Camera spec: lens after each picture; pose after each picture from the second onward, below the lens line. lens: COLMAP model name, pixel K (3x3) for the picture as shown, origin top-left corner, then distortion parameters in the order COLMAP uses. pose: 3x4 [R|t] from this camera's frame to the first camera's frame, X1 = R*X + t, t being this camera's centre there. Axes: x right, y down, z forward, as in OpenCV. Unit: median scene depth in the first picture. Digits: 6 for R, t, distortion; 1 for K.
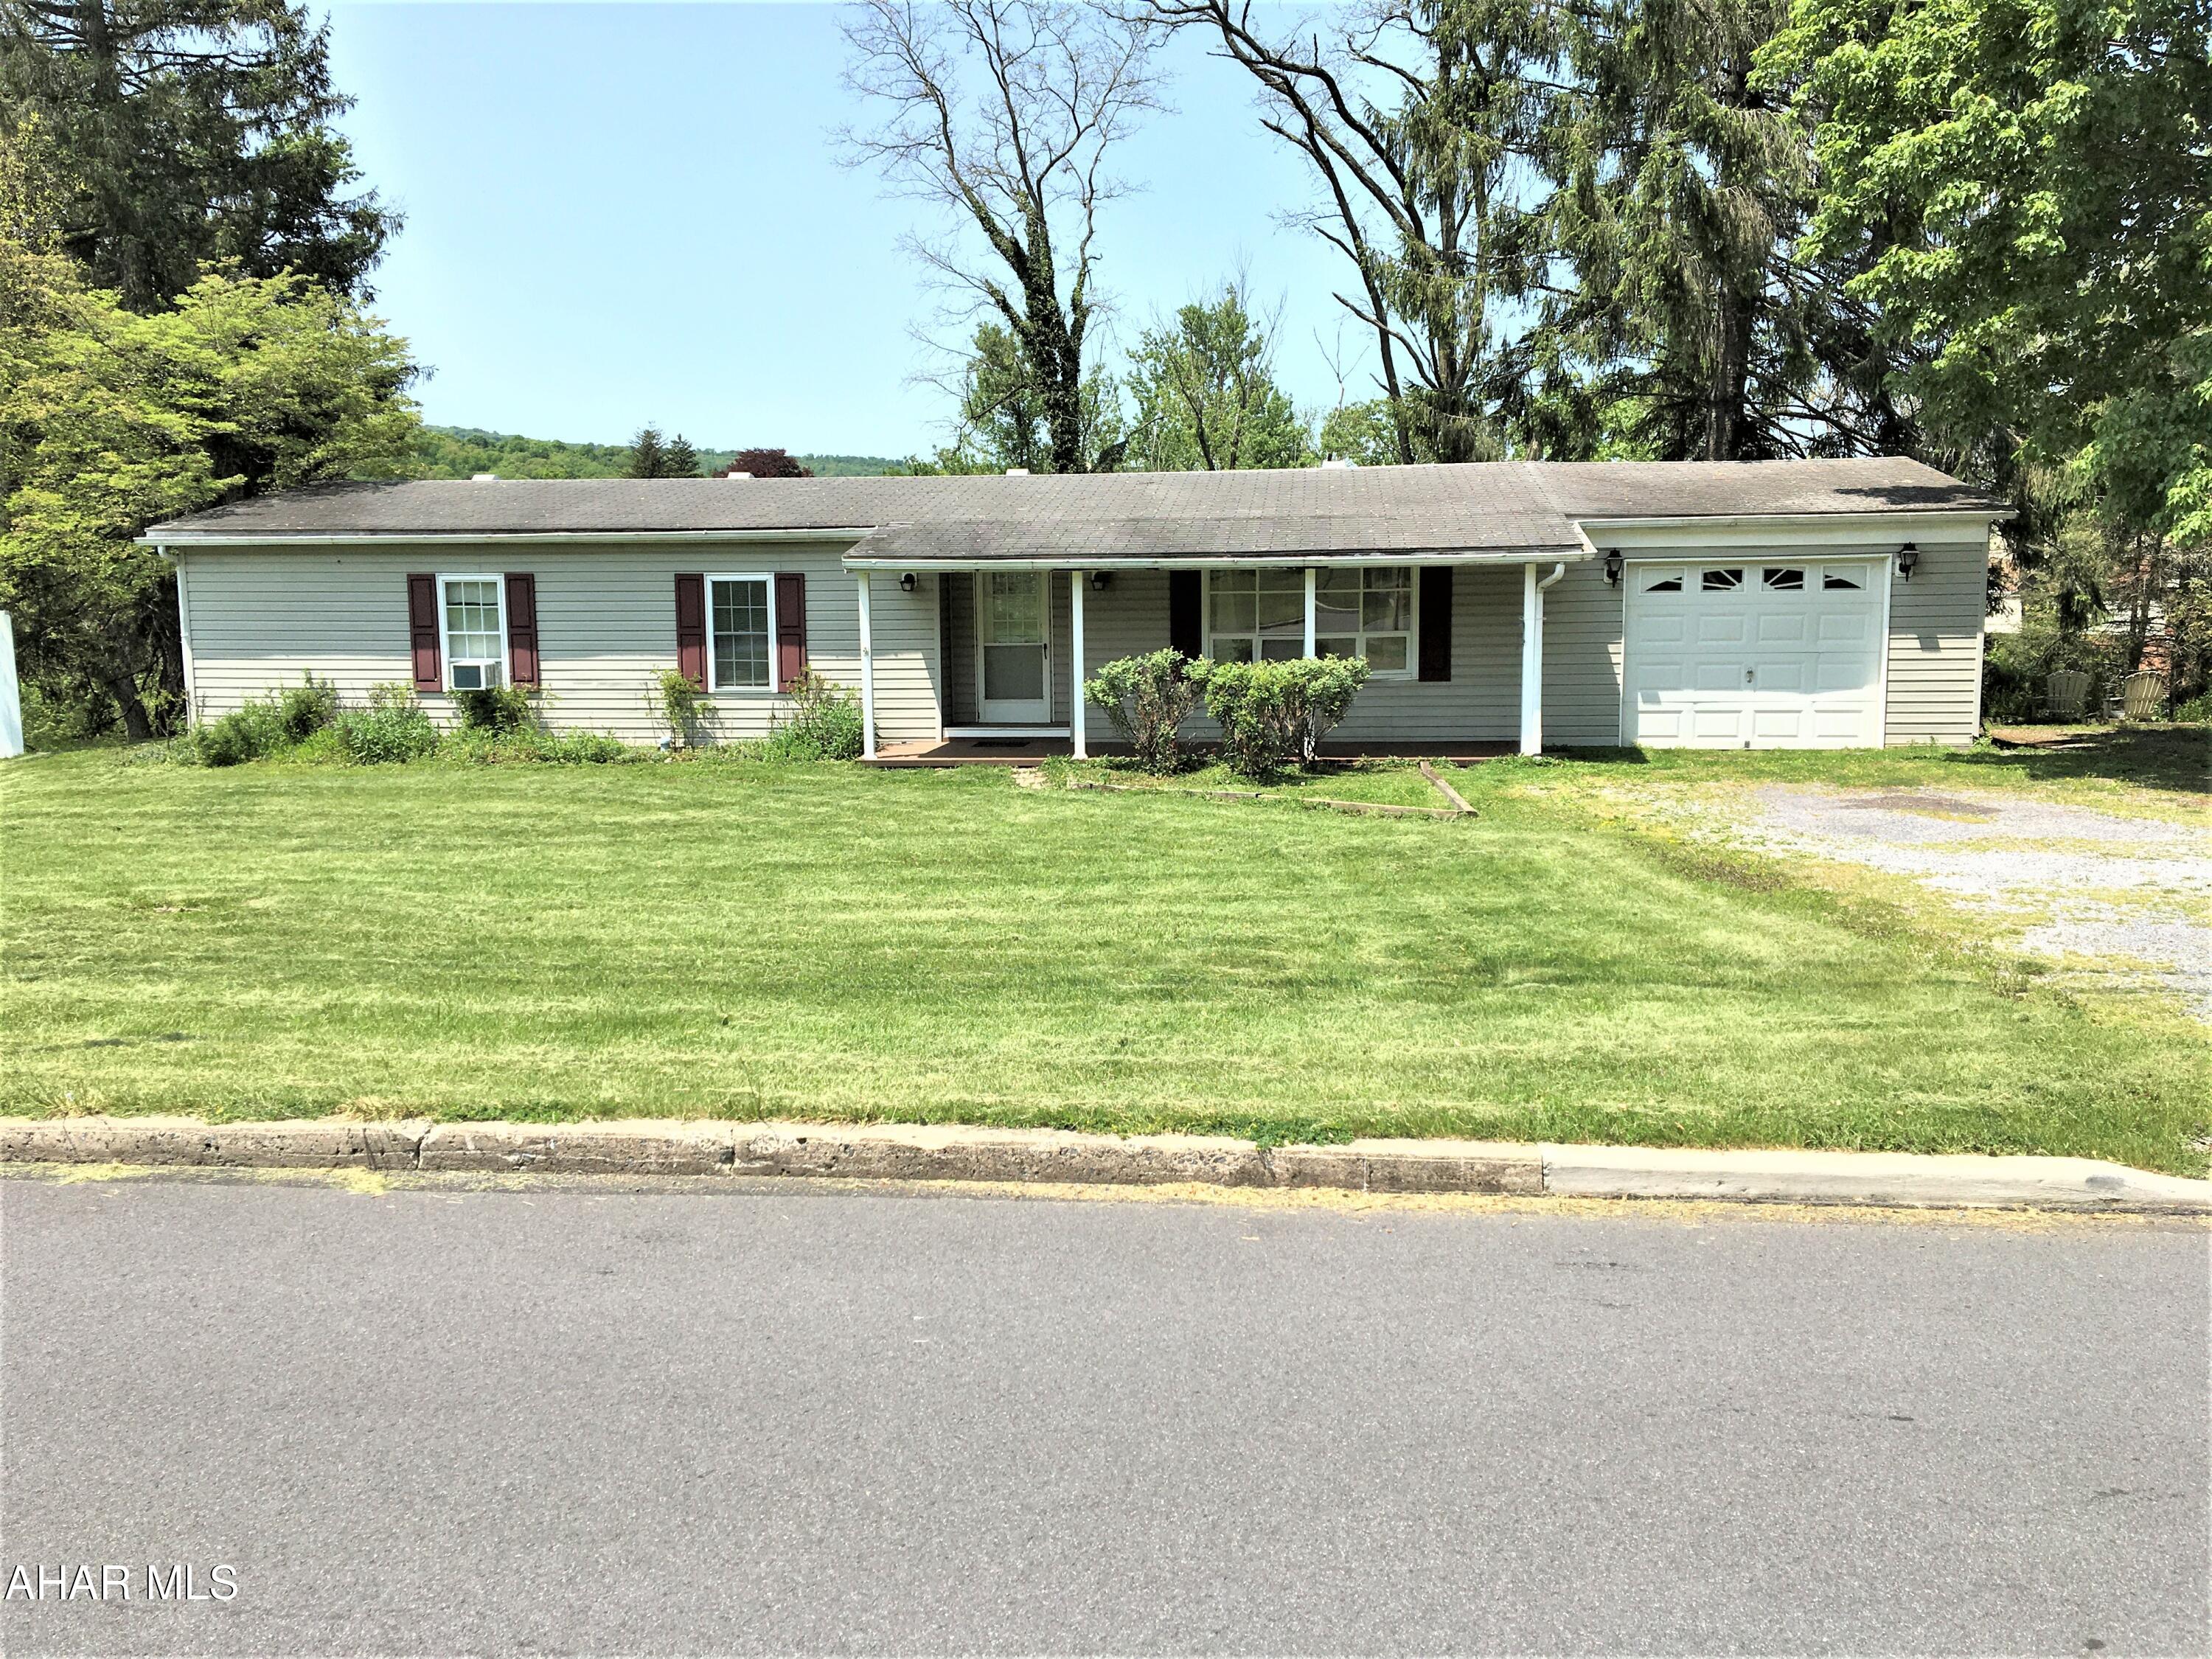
lens RADIAL K [[1882.4, 0, 1106.0], [0, 1882.4, 829.5], [0, 0, 1]] dist [0.096378, -0.194842]
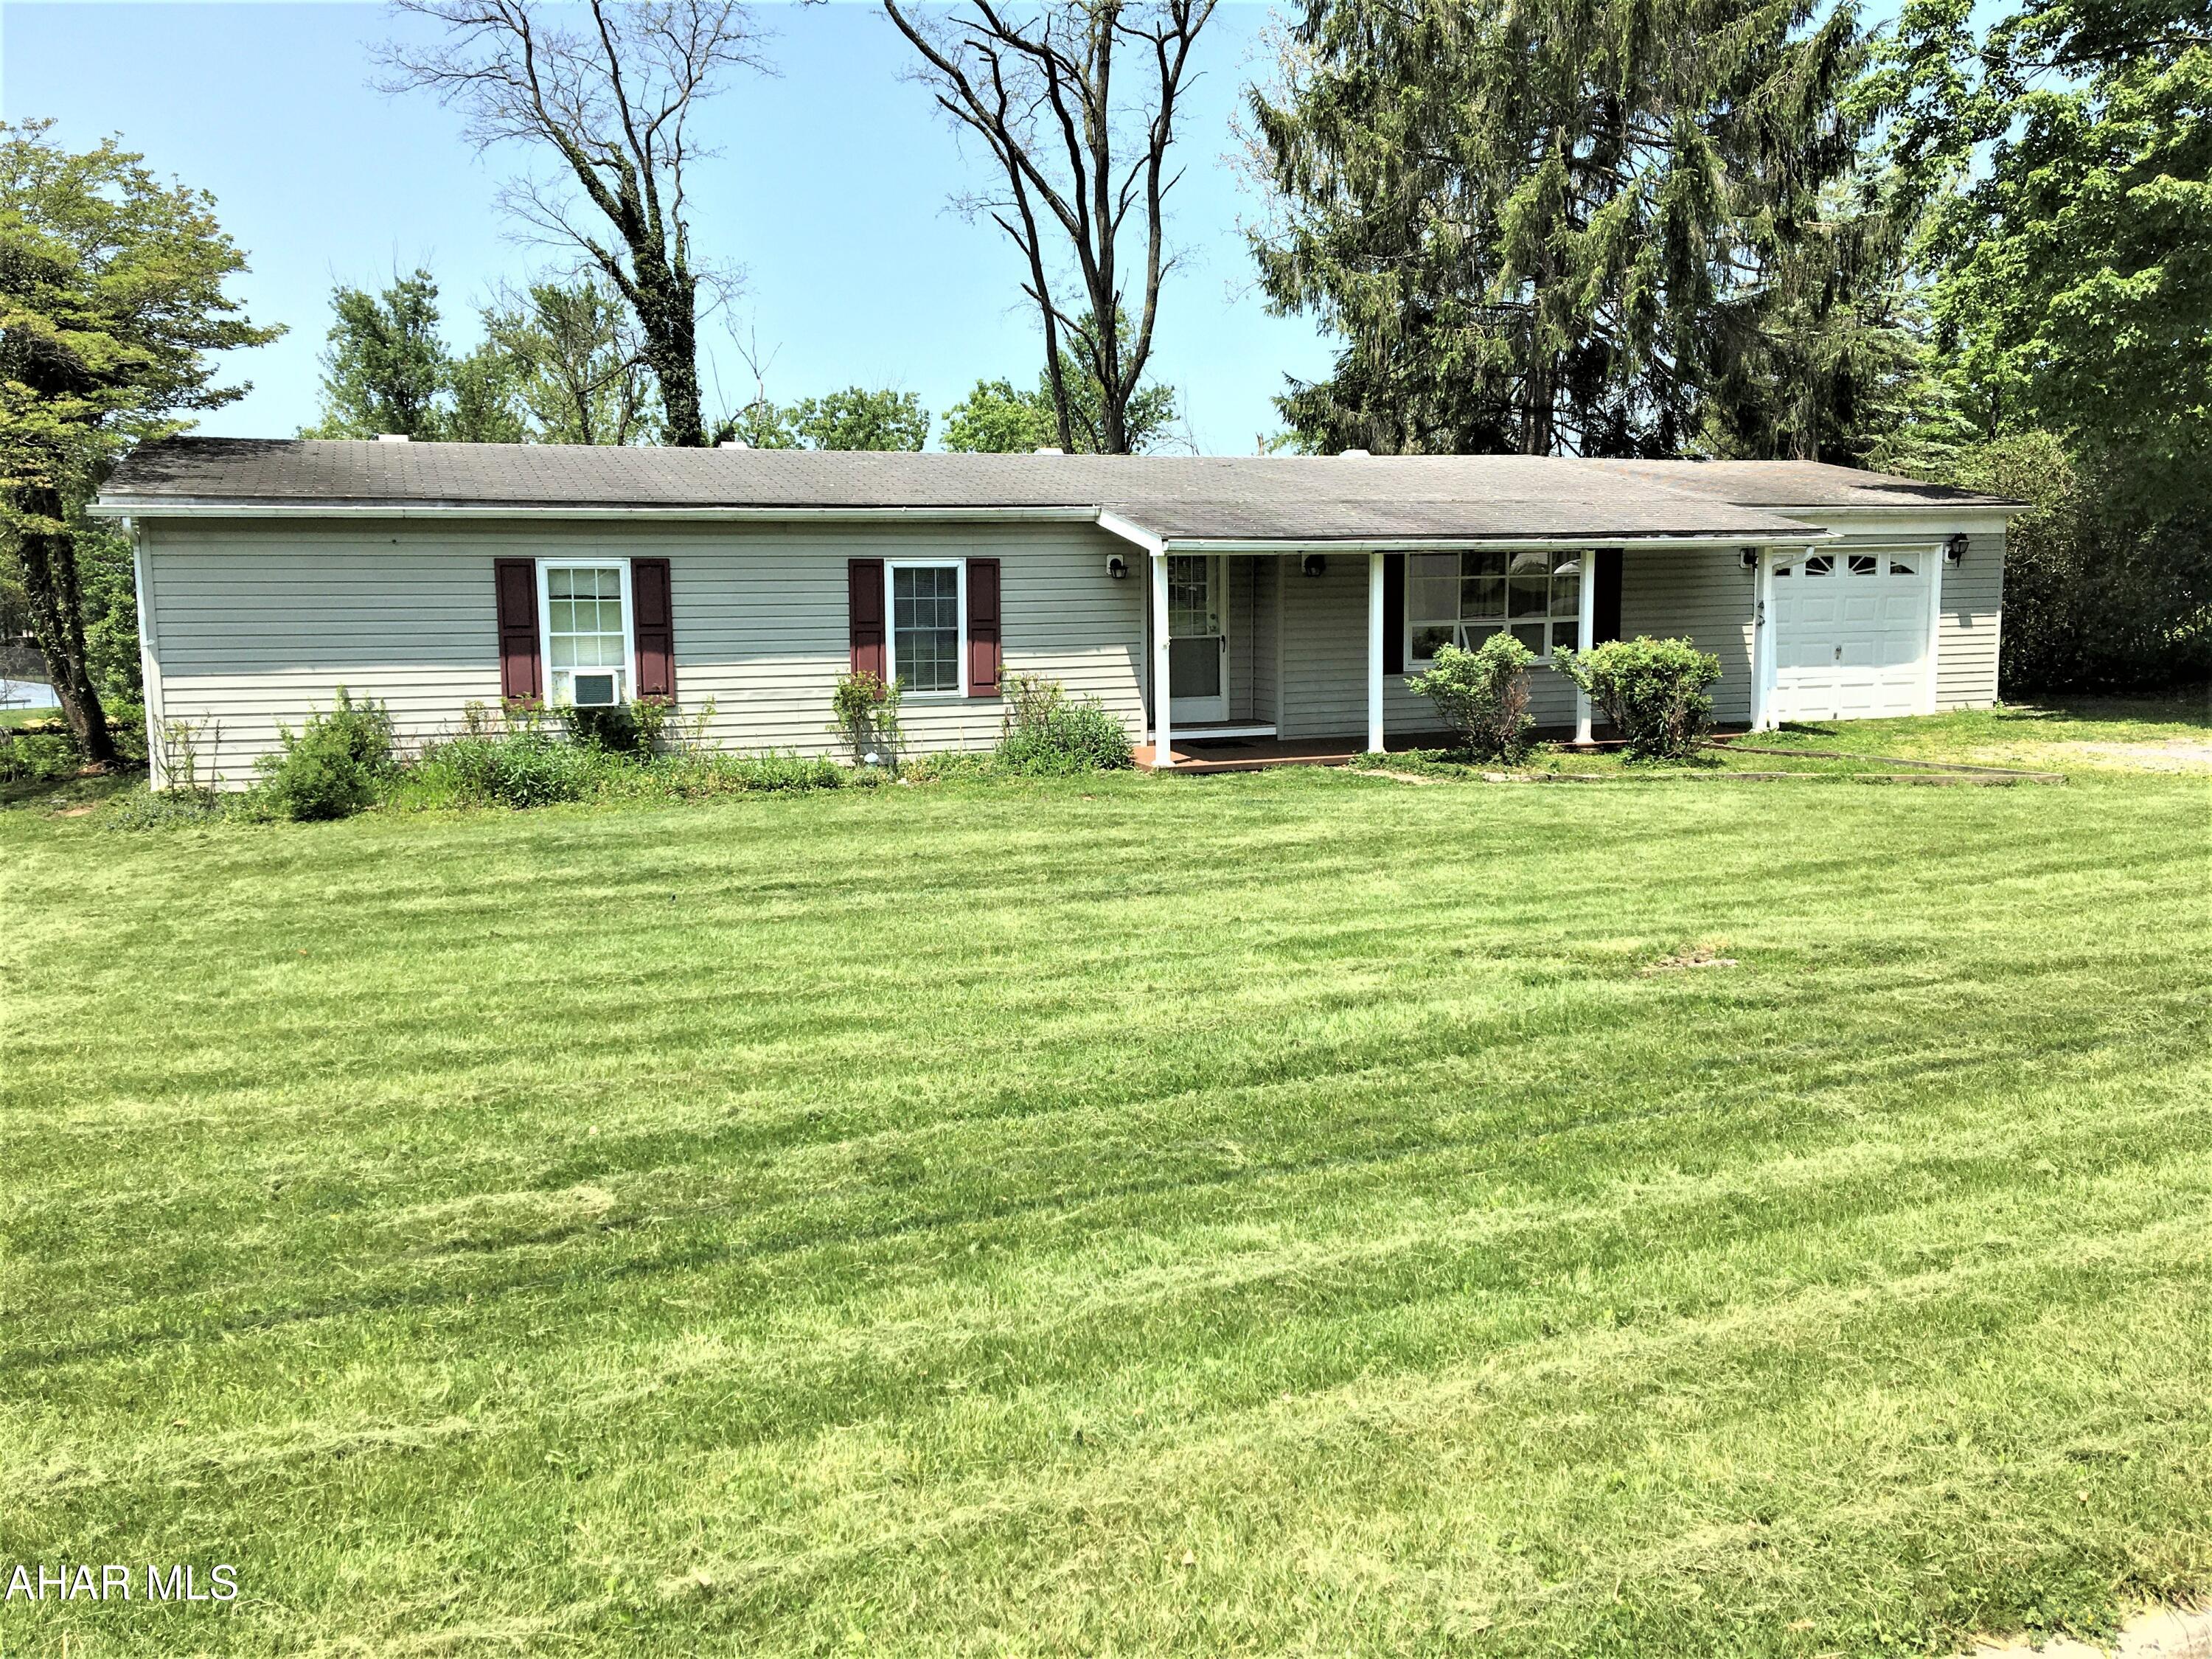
lens RADIAL K [[1882.4, 0, 1106.0], [0, 1882.4, 829.5], [0, 0, 1]] dist [0.096378, -0.194842]
pose [[0.883060, -0.062685, 0.465055, -0.519160], [0.065897, 0.997782, 0.009365, -0.016137], [-0.464611, 0.022377, 0.885232, 0.210512]]
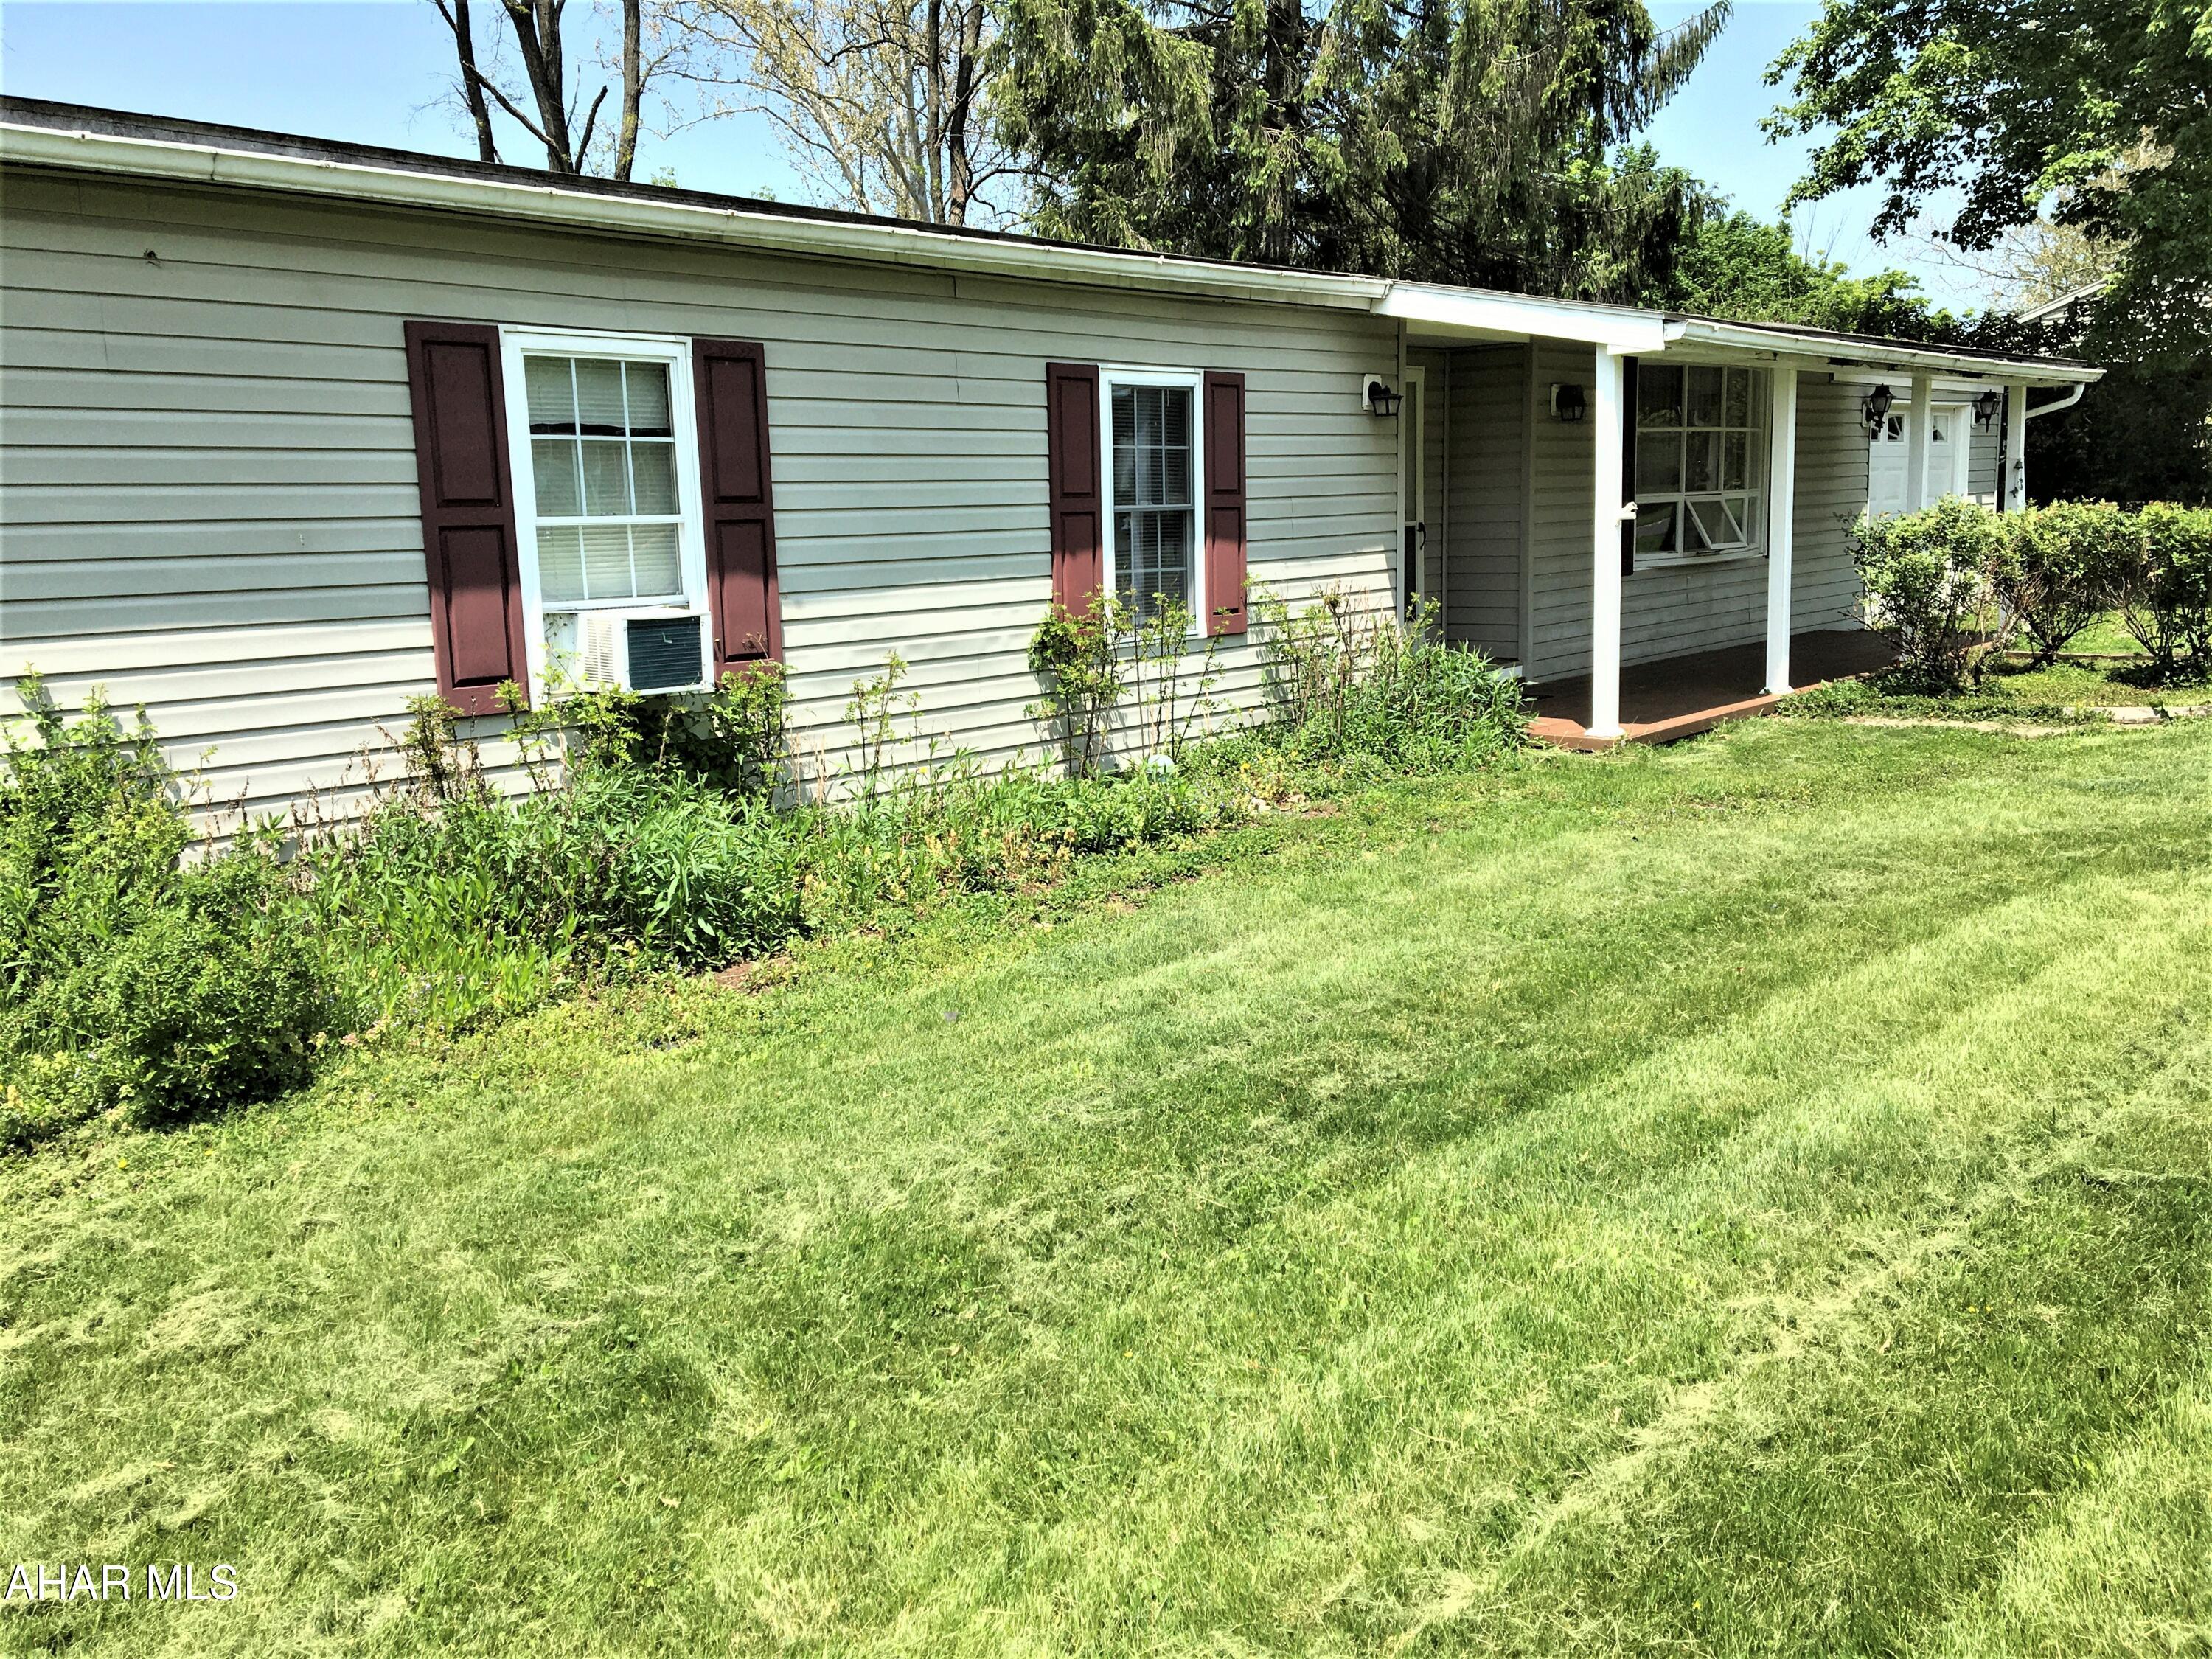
lens RADIAL K [[1882.4, 0, 1106.0], [0, 1882.4, 829.5], [0, 0, 1]] dist [0.096378, -0.194842]
pose [[0.562837, -0.145615, 0.813641, -0.563531], [0.139571, 0.986968, 0.080086, -0.066159], [-0.814699, 0.068485, 0.575826, 0.756433]]
